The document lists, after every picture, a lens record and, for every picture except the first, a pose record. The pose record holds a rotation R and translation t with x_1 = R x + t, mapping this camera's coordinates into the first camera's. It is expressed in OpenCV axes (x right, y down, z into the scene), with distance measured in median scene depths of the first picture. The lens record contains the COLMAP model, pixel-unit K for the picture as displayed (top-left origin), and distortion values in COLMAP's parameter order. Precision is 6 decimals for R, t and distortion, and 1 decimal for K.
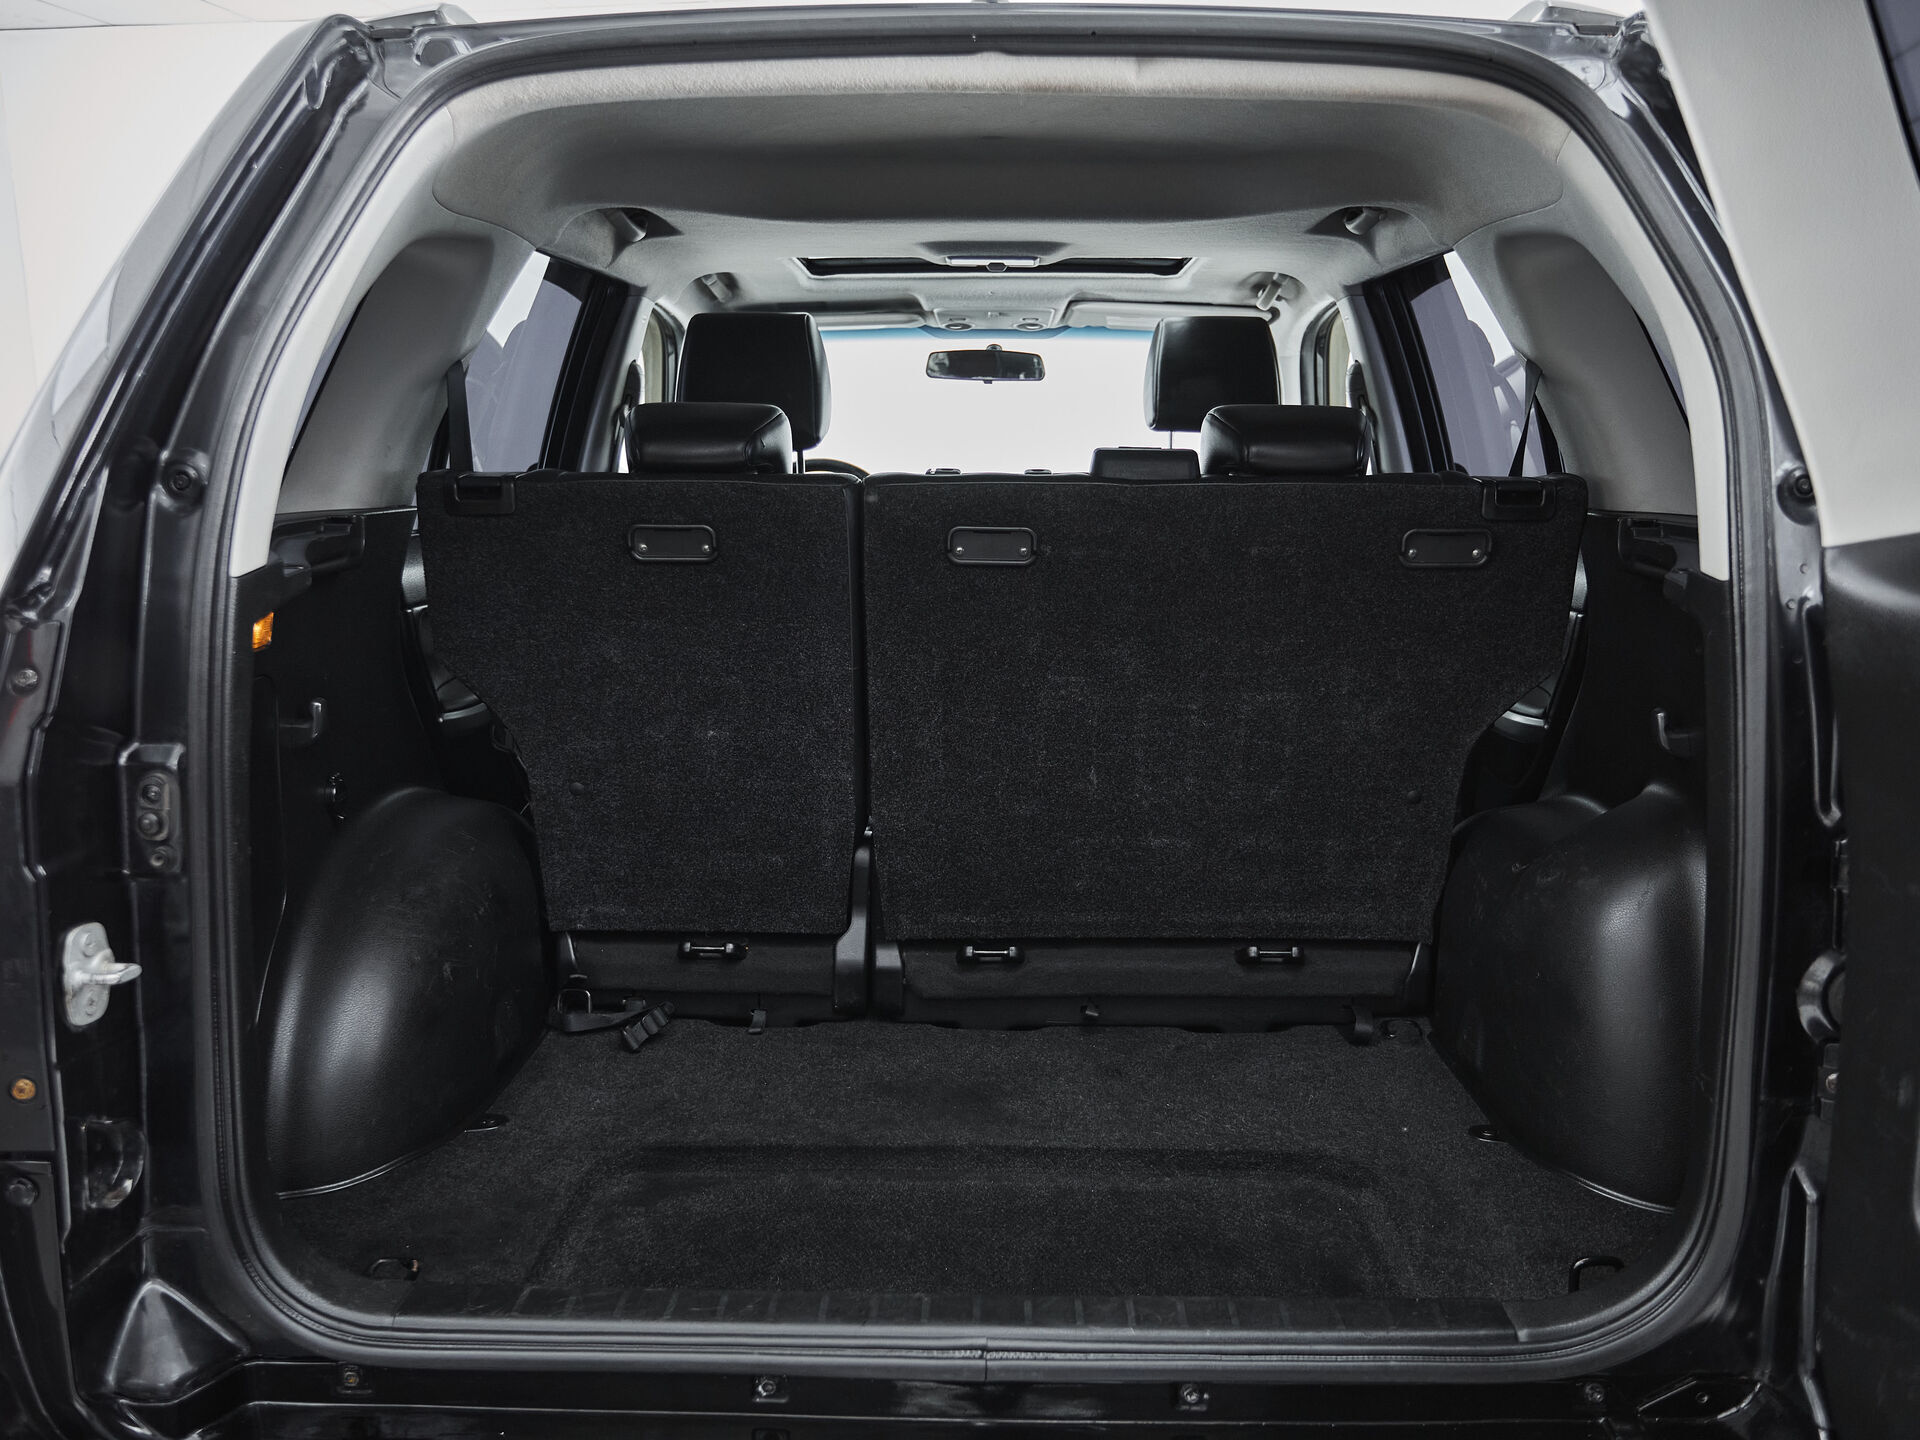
lens RADIAL K [[1439.1, 0, 965.0], [0, 1439.1, 721.9], [0, 0, 1]] dist [0.004316, 0.000293]
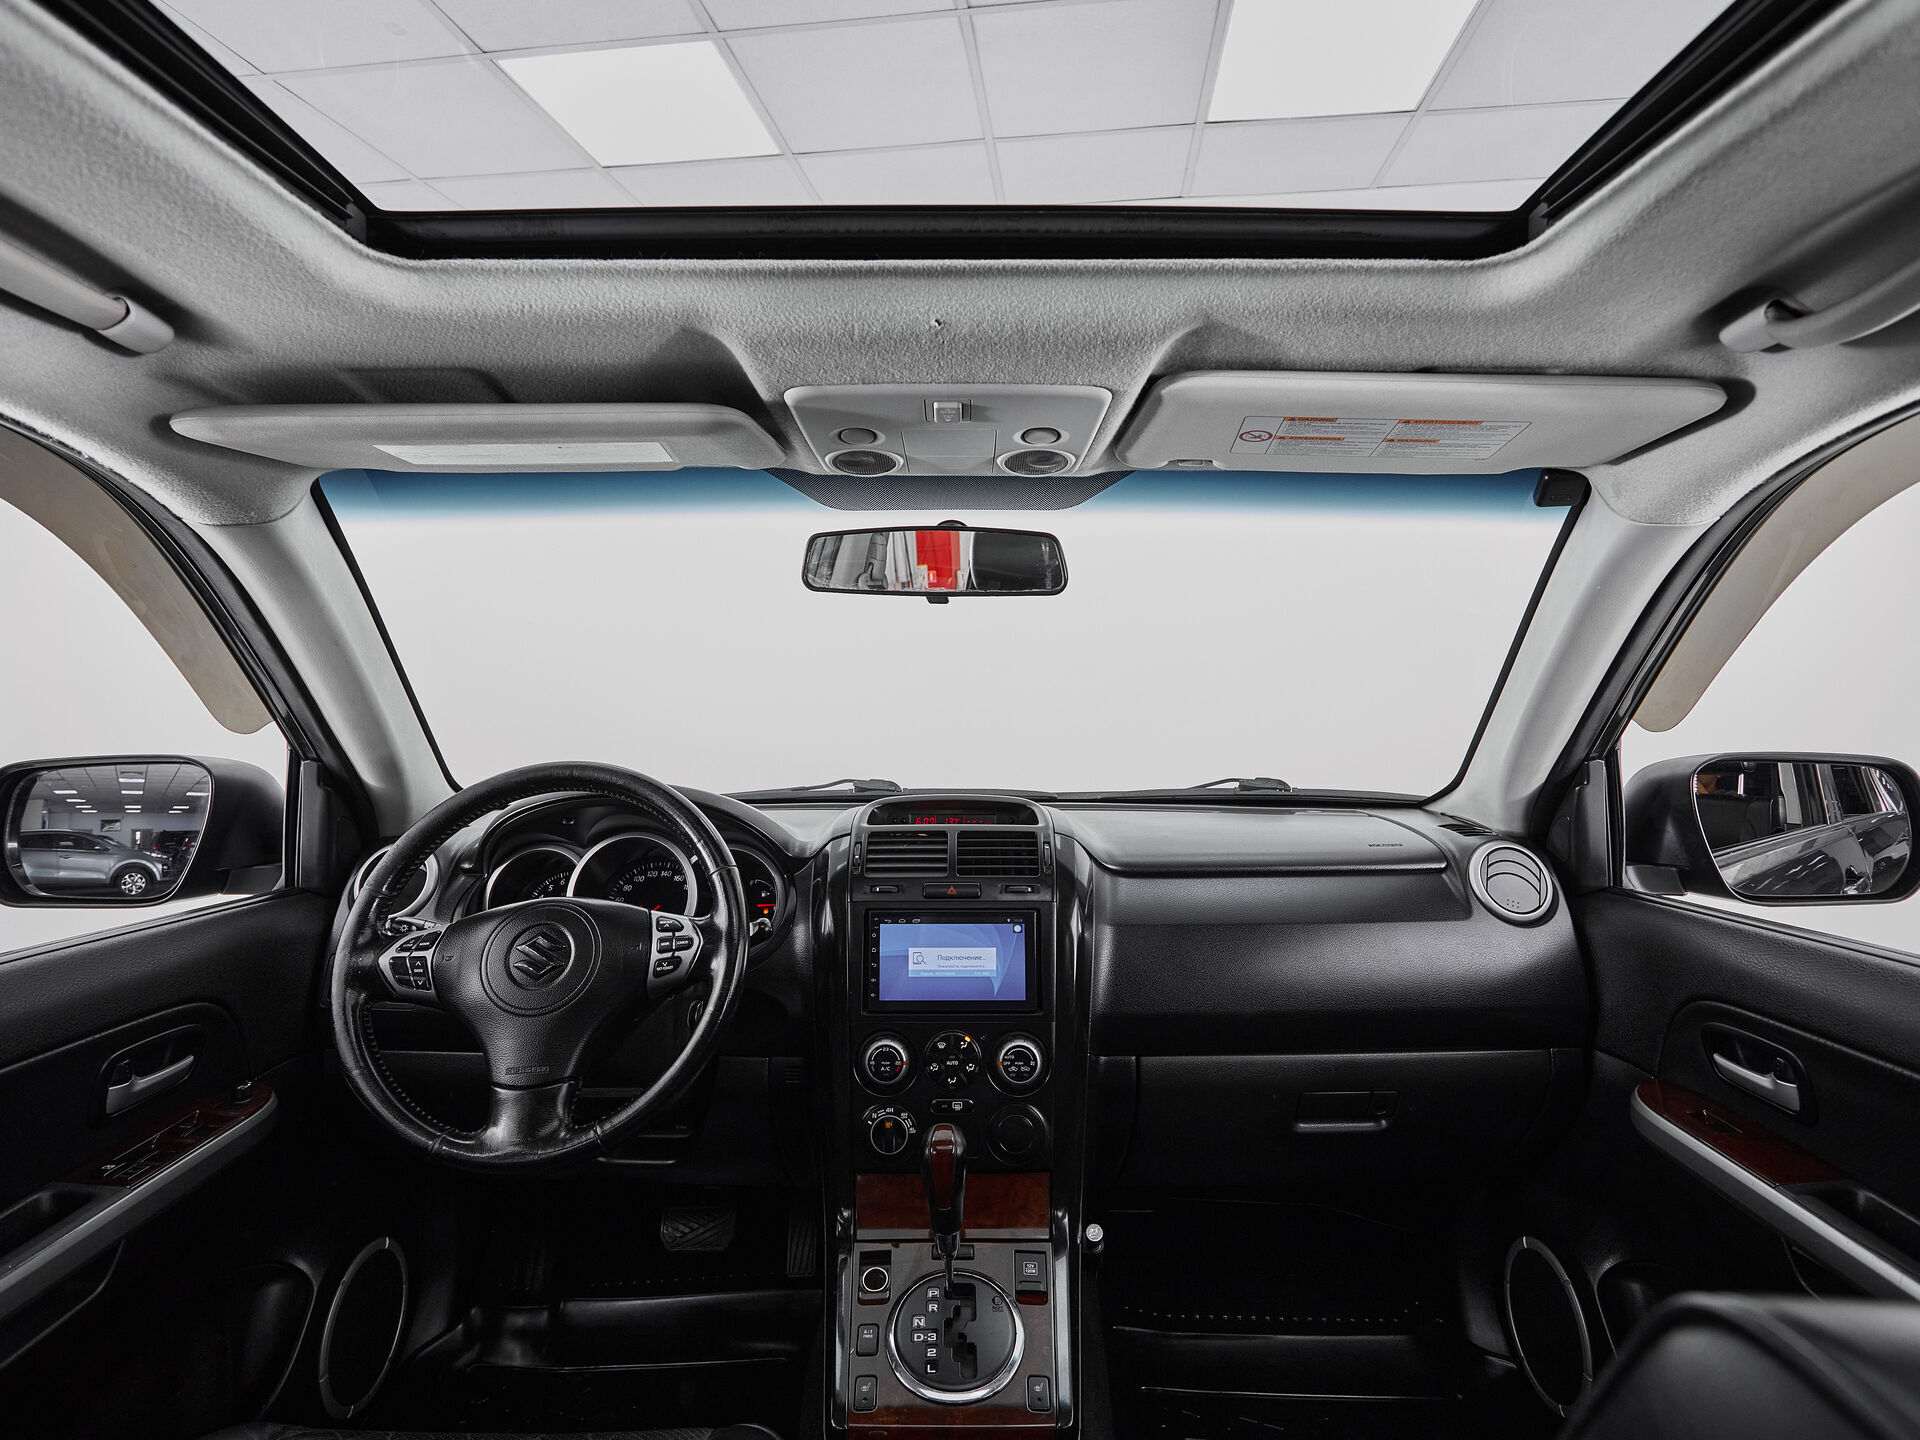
lens RADIAL K [[1027.9, 0, 960.6], [0, 1027.9, 706.8], [0, 0, 1]] dist [-0.009084, 0.002913]
pose [[0.999678, 0.003703, 0.025102, 0.016140], [0.000526, 0.986053, -0.166433, -0.155730], [-0.025368, 0.166393, 0.985733, 0.715378]]
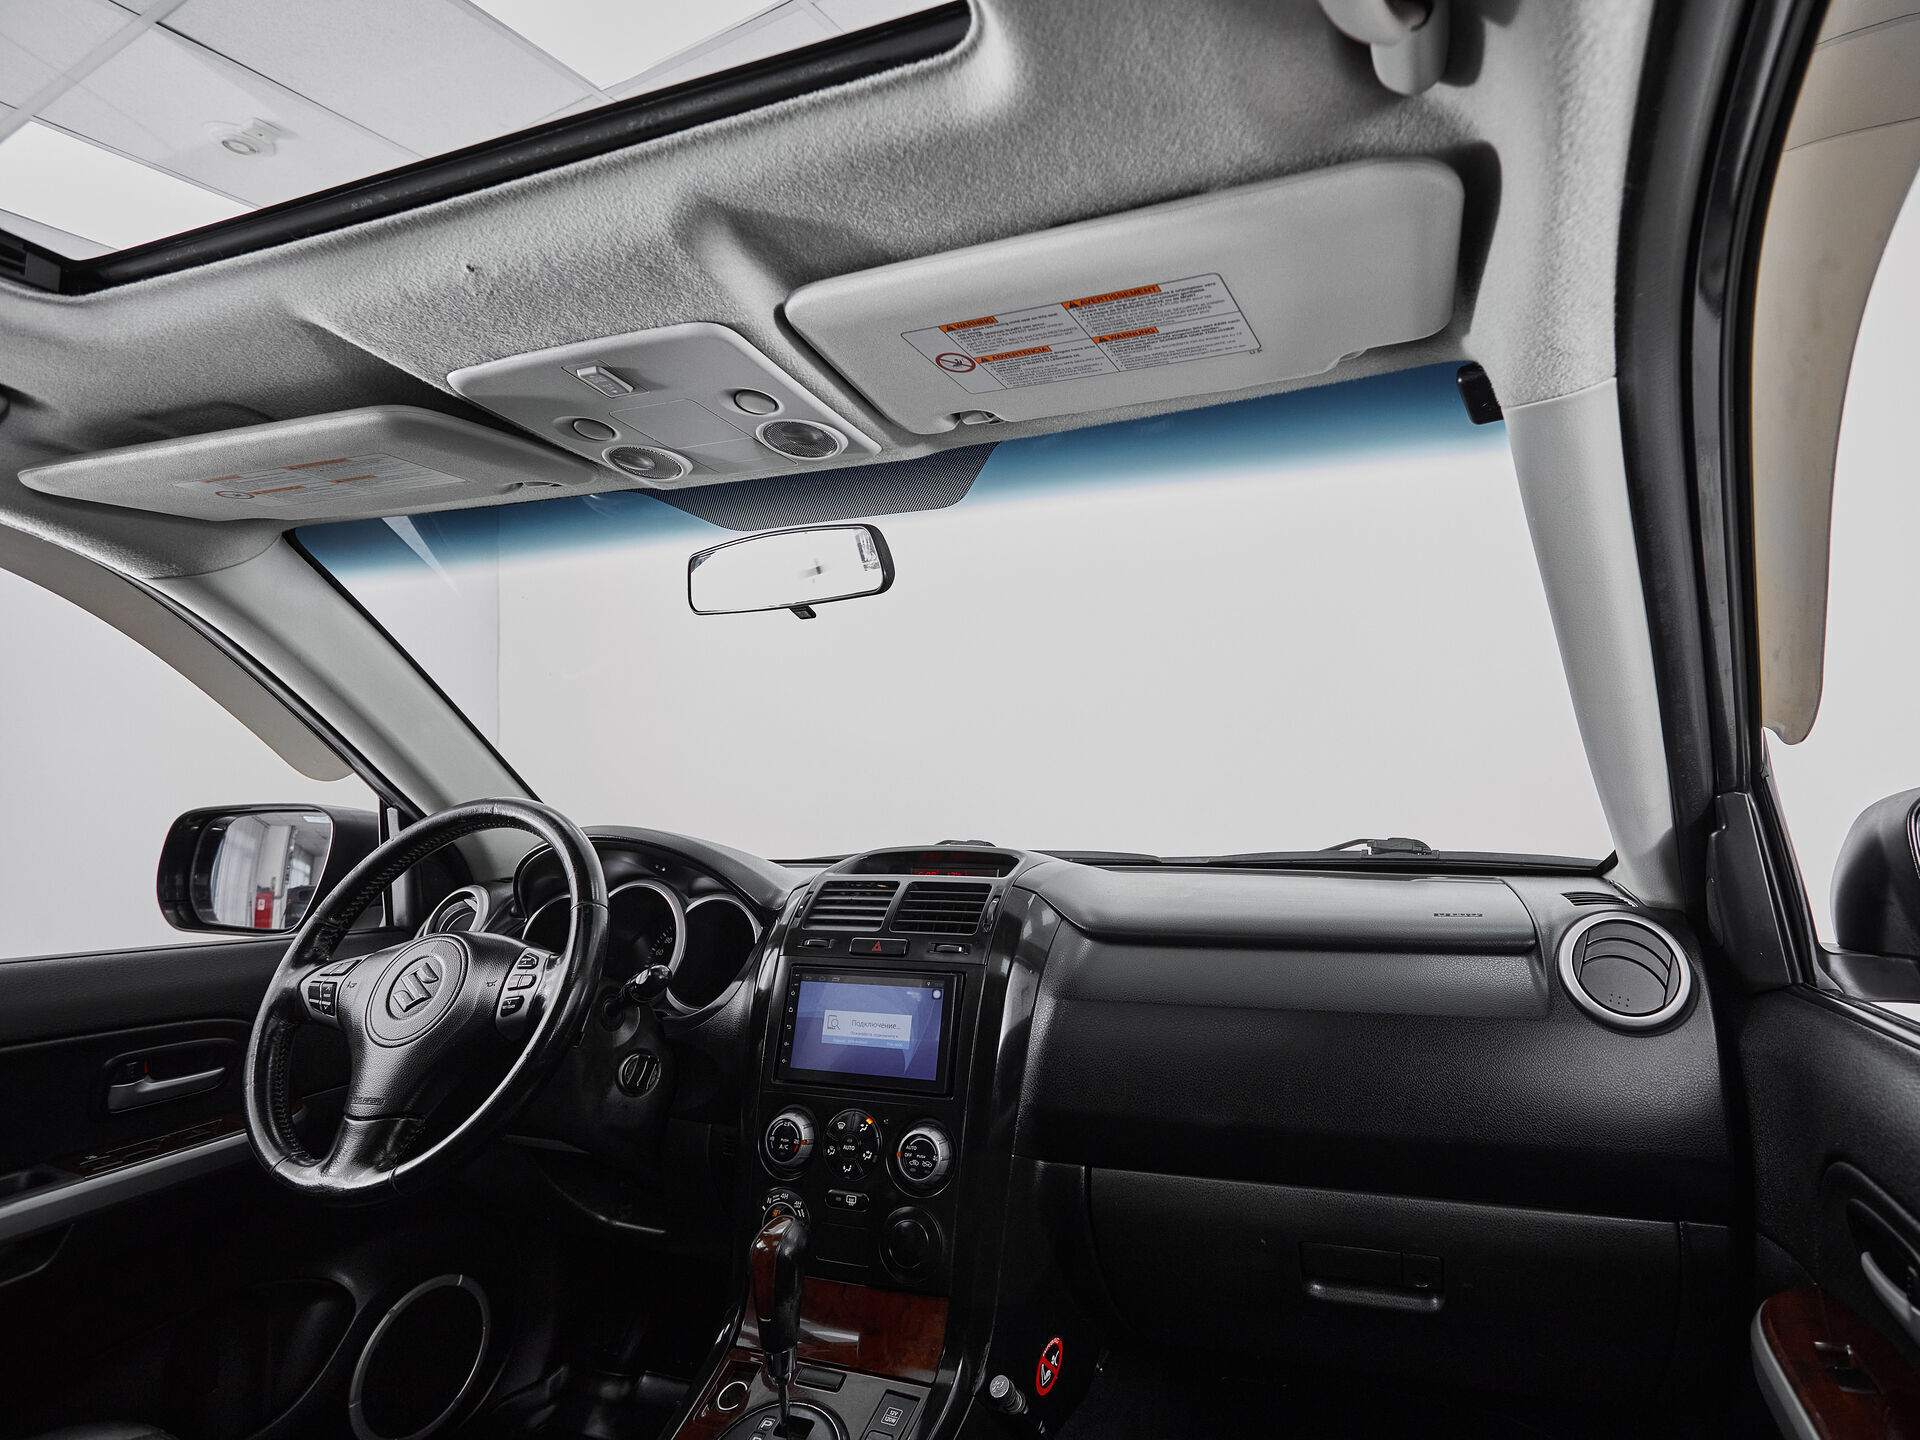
lens RADIAL K [[1027.9, 0, 1098.9], [0, 1027.9, 705.3], [0, 0, 1]] dist [-0.009084, 0.002913]
pose [[0.951435, -0.034057, -0.305960, 0.193010], [-0.047938, 0.965348, -0.256525, -0.145742], [0.304095, 0.258734, 0.916833, 0.794997]]
